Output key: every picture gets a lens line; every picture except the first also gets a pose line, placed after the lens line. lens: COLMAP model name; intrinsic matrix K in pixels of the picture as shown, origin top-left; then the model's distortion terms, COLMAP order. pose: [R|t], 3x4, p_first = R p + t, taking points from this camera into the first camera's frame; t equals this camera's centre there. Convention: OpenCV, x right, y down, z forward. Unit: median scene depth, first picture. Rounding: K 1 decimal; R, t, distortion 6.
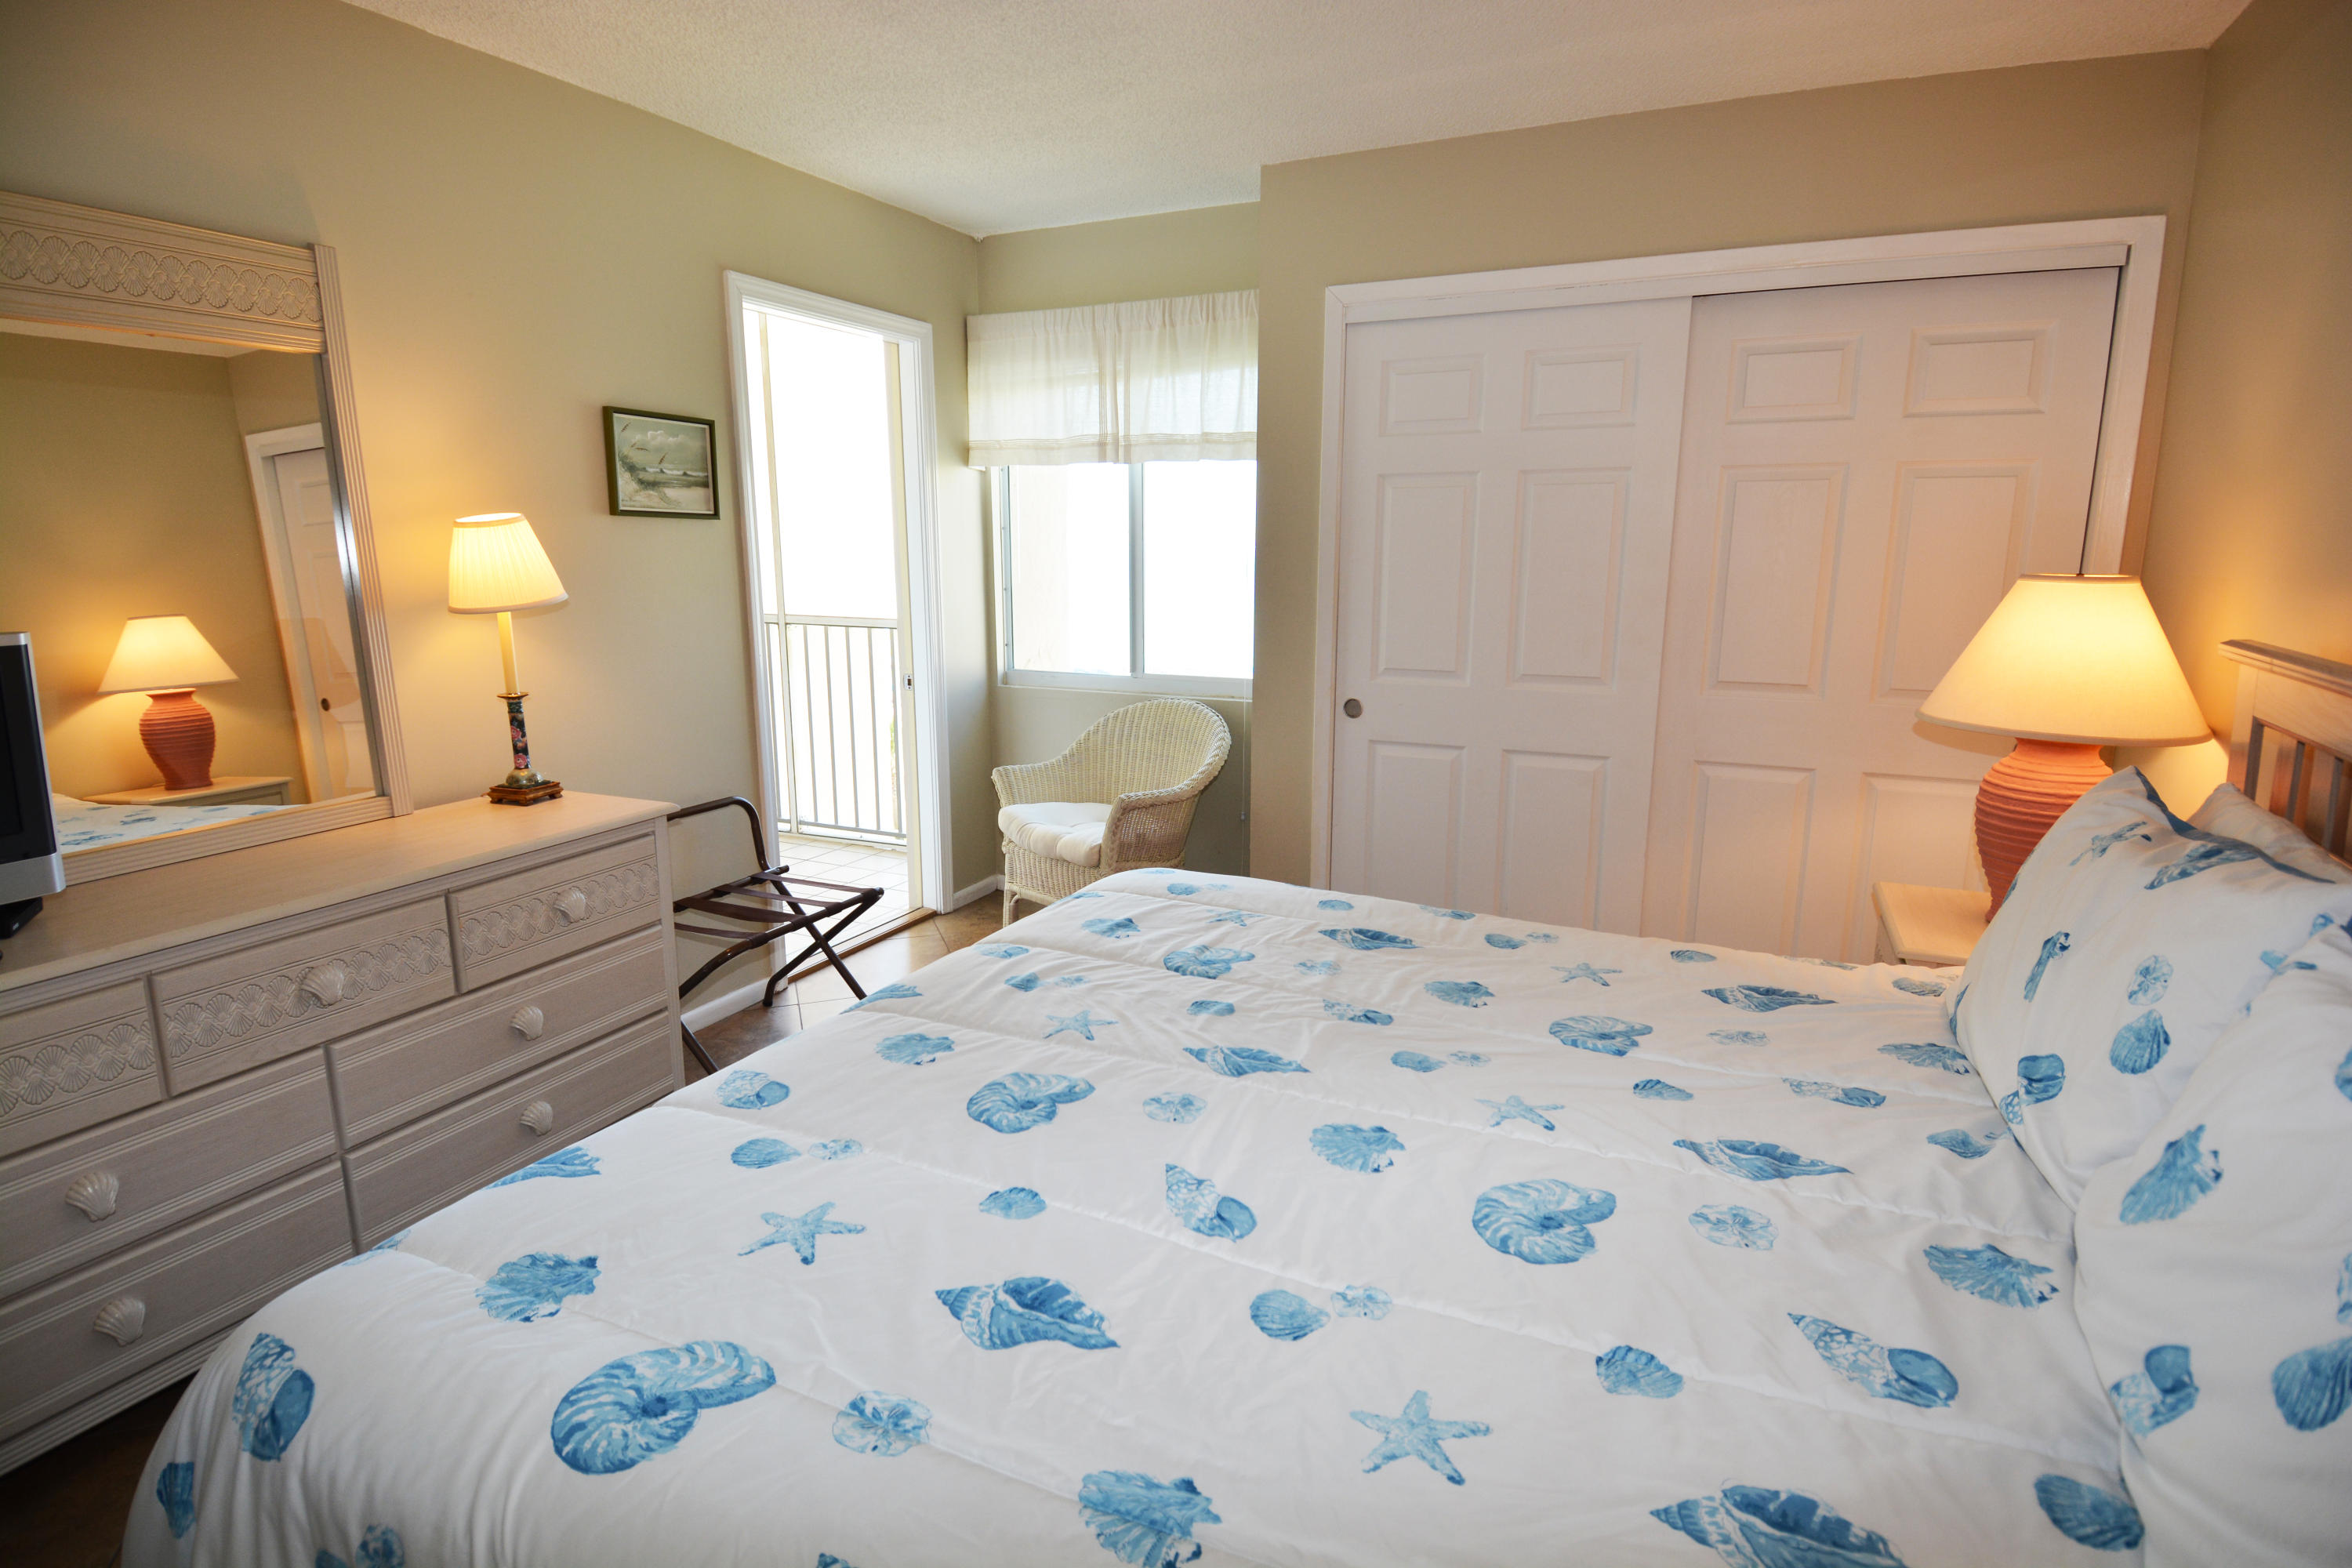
lens RADIAL K [[1205.3, 0, 1176.0], [0, 1205.3, 784.0], [0, 0, 1]] dist [0.047291, -0.048532]
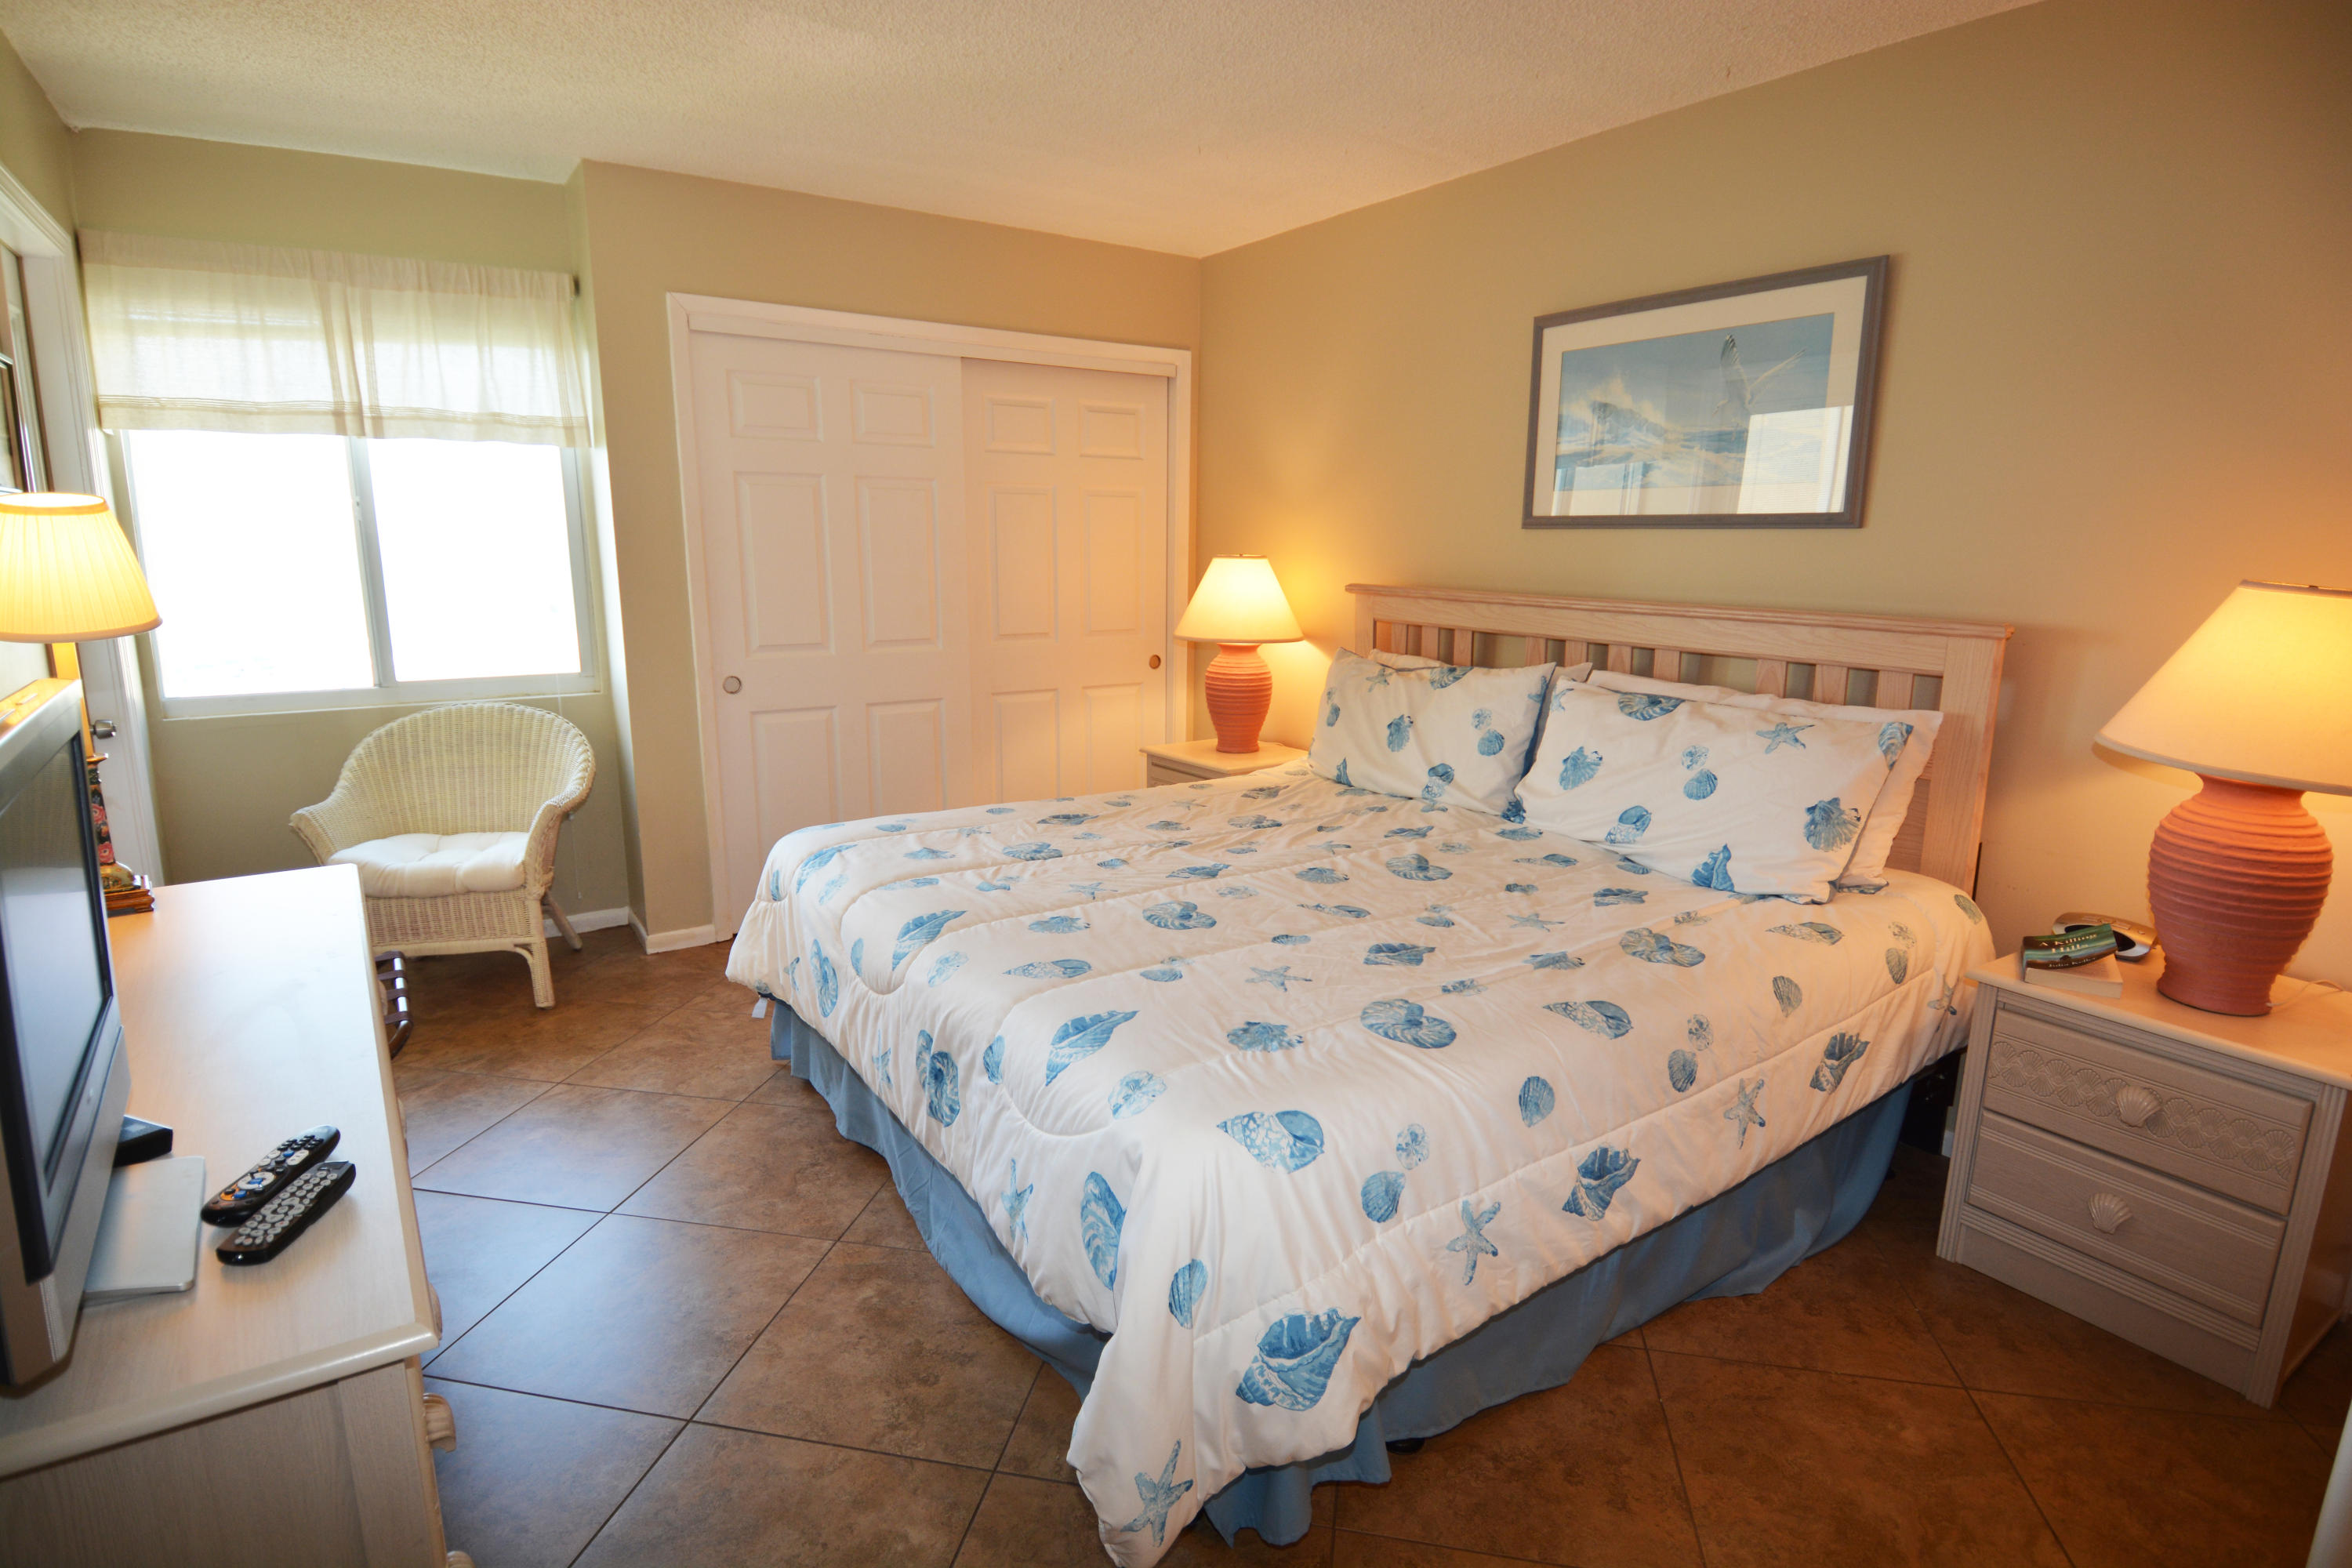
lens RADIAL K [[1205.3, 0, 1176.0], [0, 1205.3, 784.0], [0, 0, 1]] dist [0.047291, -0.048532]
pose [[0.510326, -0.172653, 0.842472, -0.667462], [0.163957, 0.981204, 0.101767, -0.023971], [-0.844207, 0.086195, 0.529041, 0.104175]]
